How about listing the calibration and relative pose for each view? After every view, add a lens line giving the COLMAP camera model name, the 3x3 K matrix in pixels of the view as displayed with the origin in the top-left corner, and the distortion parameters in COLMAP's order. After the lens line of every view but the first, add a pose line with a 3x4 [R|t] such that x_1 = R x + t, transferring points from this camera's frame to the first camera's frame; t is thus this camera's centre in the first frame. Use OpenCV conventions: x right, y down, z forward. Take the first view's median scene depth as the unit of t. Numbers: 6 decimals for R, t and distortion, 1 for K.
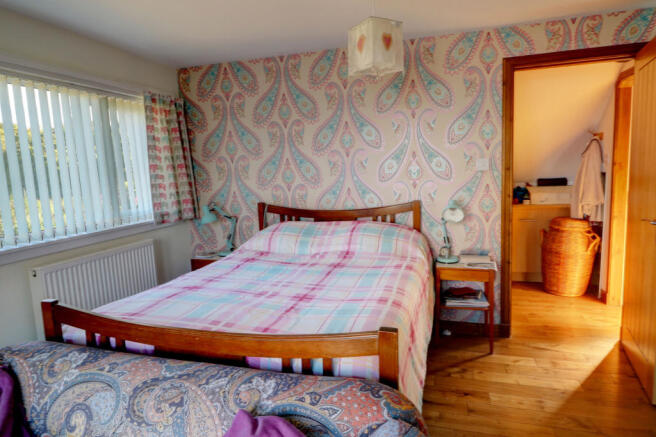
lens RADIAL K [[385.9, 0, 328.0], [0, 385.9, 218.5], [0, 0, 1]] dist [0.000069, 0.000015]
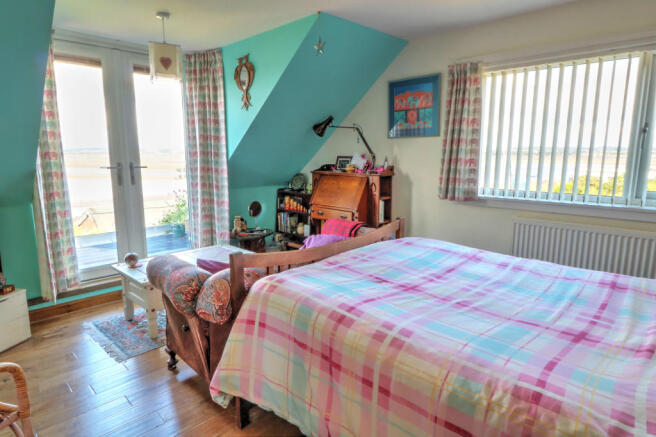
lens RADIAL K [[385.9, 0, 328.0], [0, 385.9, 218.5], [0, 0, 1]] dist [0.000069, 0.000015]
pose [[-0.454117, 0.190213, -0.870400, 0.743419], [-0.094644, 0.961117, 0.259417, -0.164517], [0.885901, 0.200183, -0.418457, 1.100386]]
